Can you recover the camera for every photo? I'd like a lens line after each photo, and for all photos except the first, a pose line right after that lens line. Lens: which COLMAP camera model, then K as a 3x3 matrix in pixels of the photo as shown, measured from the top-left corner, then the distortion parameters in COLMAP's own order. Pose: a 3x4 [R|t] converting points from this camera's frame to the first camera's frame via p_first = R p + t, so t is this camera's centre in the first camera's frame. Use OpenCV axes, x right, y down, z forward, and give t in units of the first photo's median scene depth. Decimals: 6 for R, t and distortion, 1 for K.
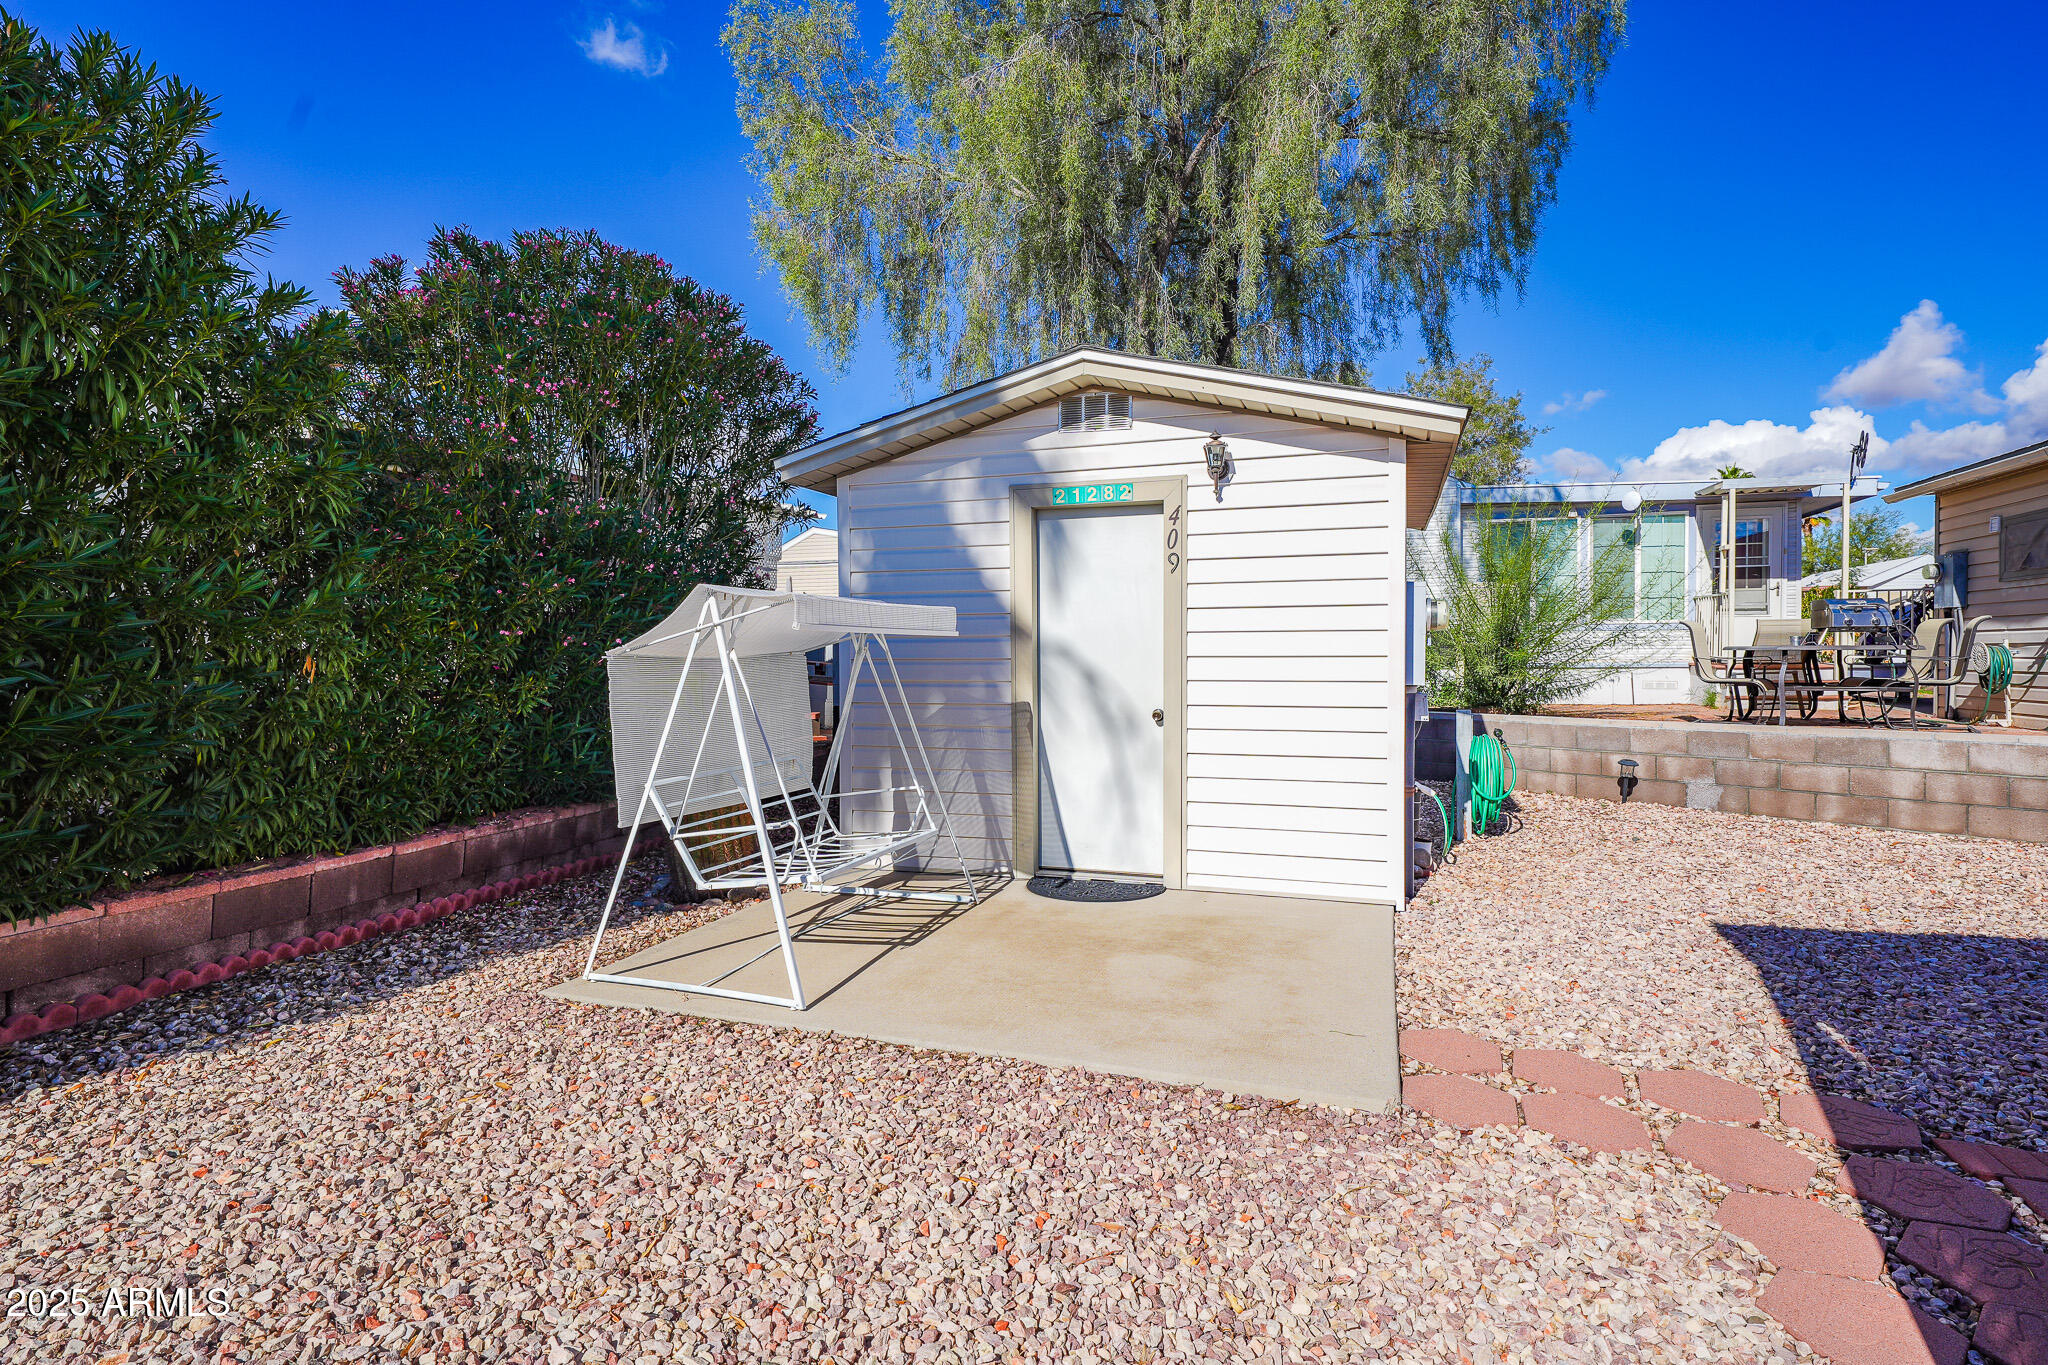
lens RADIAL K [[1037.5, 0, 1016.1], [0, 1037.5, 665.7], [0, 0, 1]] dist [-0.013699, -0.001499]
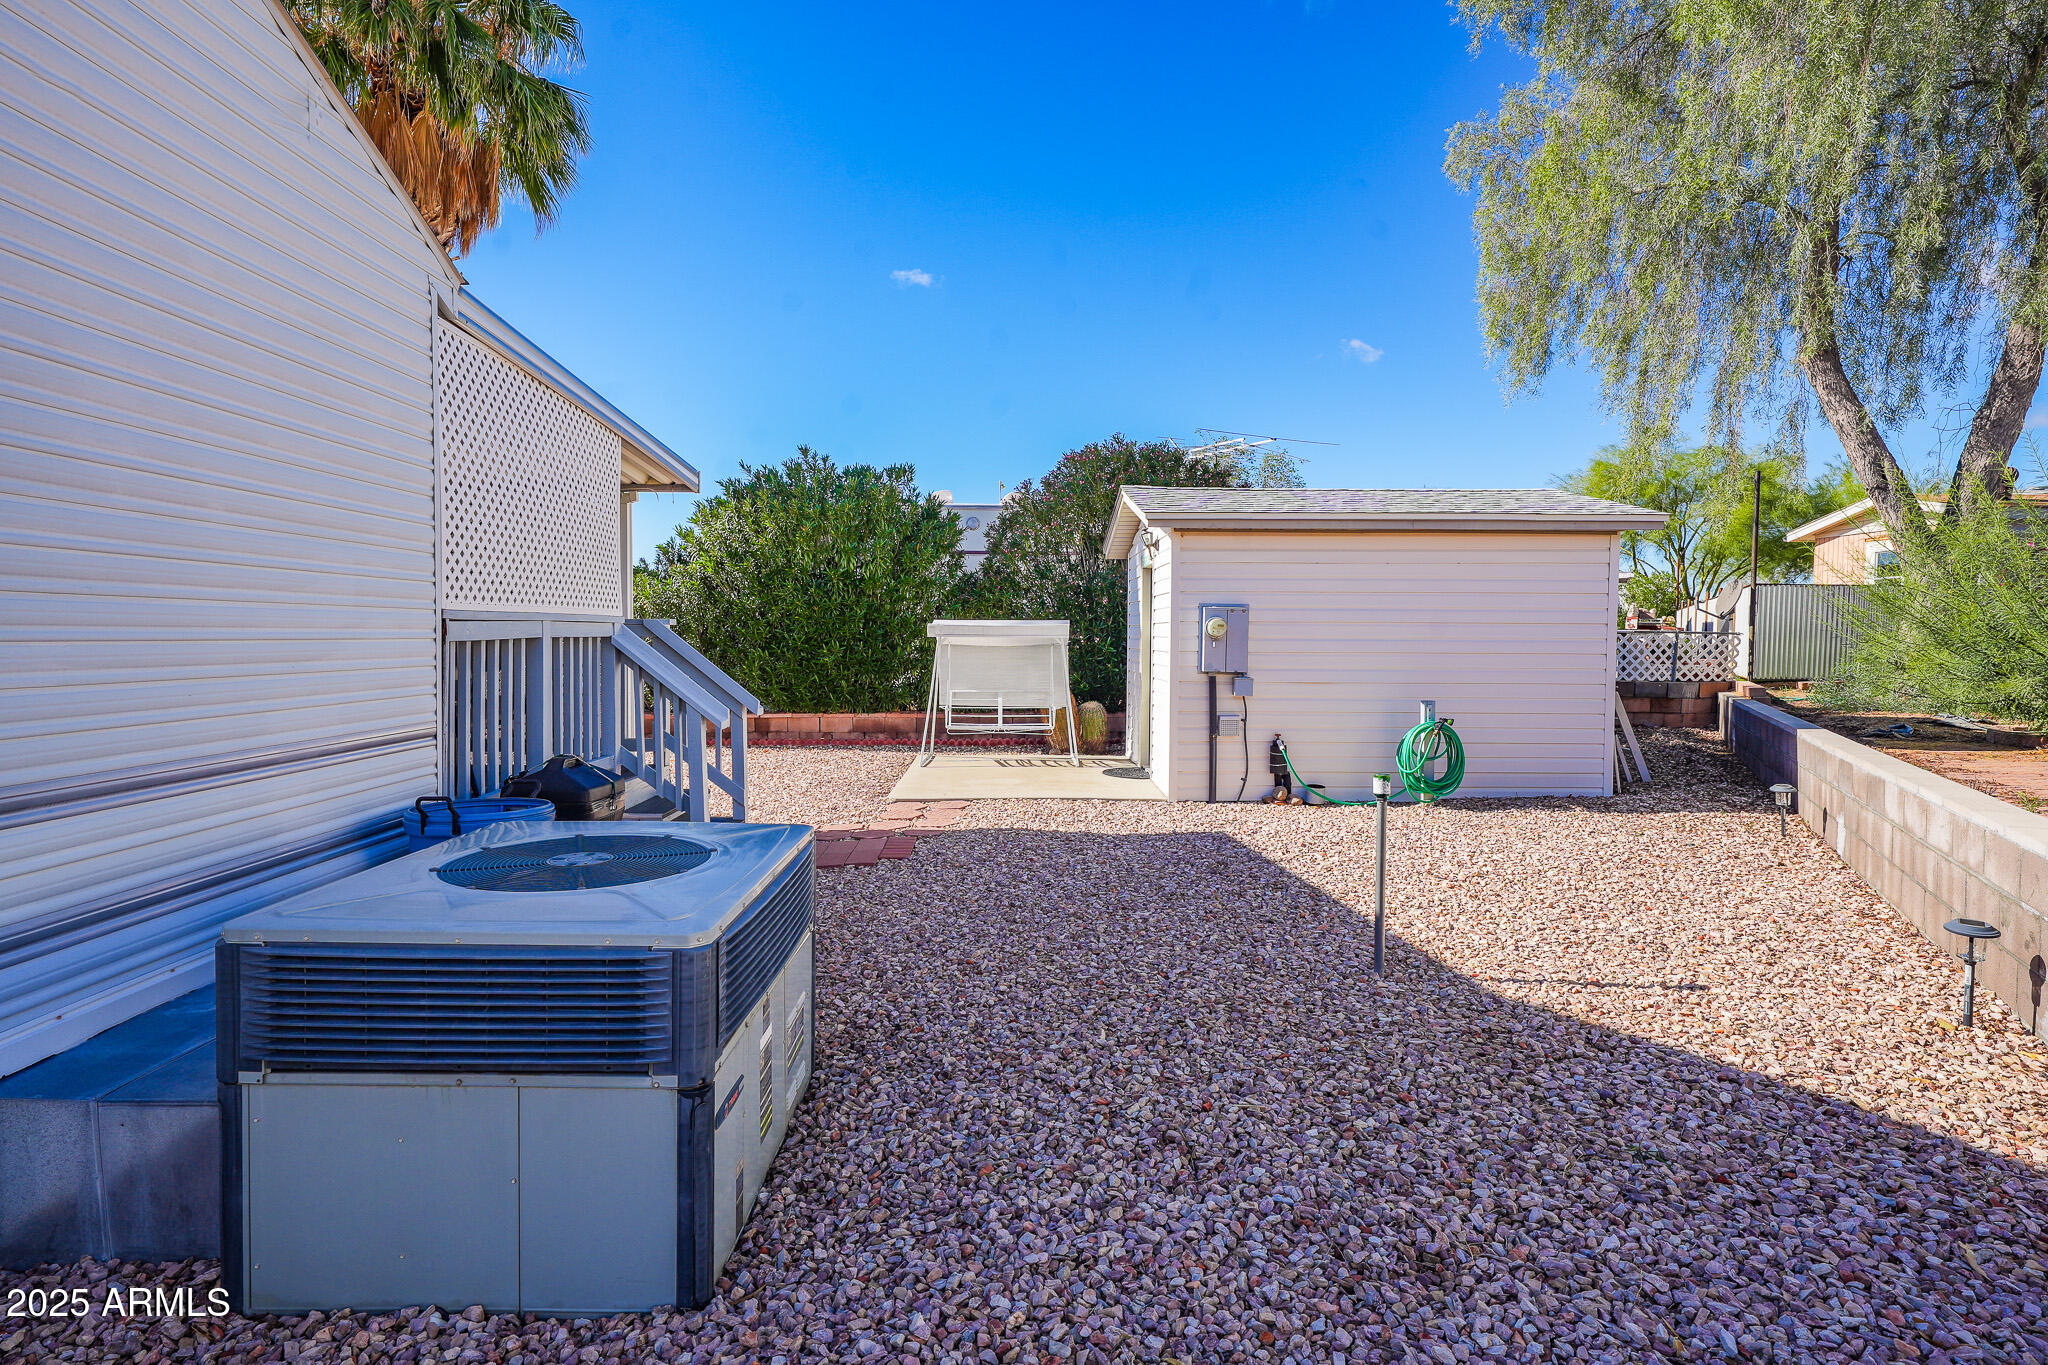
lens RADIAL K [[1033.8, 0, 1018.0], [0, 1033.8, 684.9], [0, 0, 1]] dist [-0.009849, 0.003512]
pose [[0.338738, 0.053034, -0.939385, 1.769691], [-0.023963, 0.998573, 0.047735, -0.028805], [0.940576, 0.006341, 0.339525, 0.165481]]
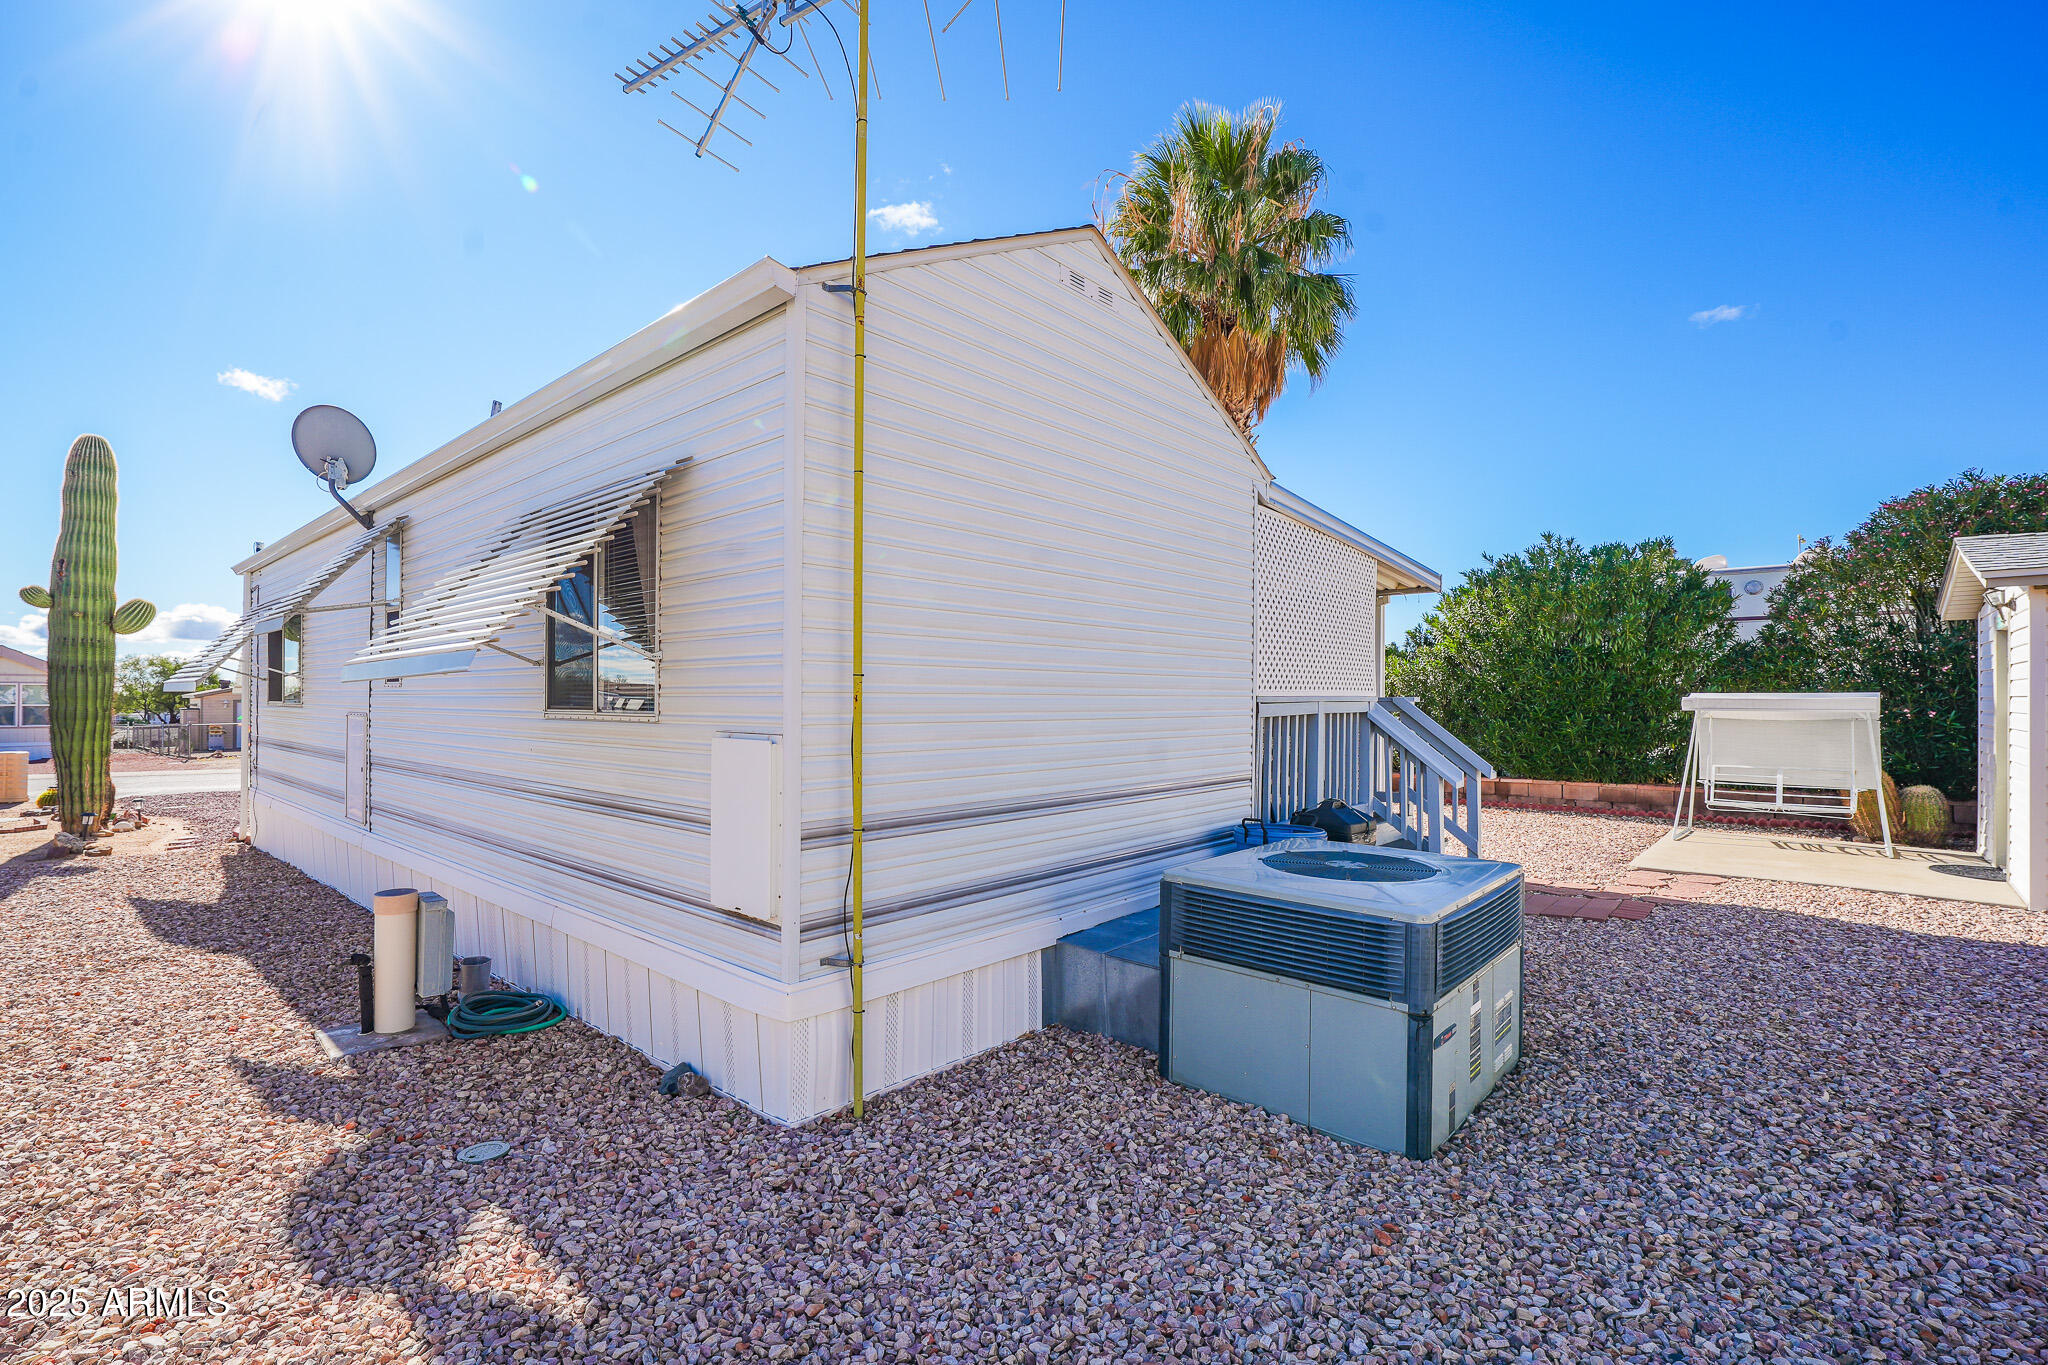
lens RADIAL K [[919.3, 0, 1018.9], [0, 919.3, 694.6], [0, 0, 1]] dist [0.005737, 0.002379]
pose [[-0.379676, 0.000179, -0.925119, 1.971857], [-0.017149, 0.999827, 0.007231, -0.043673], [0.924960, 0.018611, -0.379607, 0.168361]]
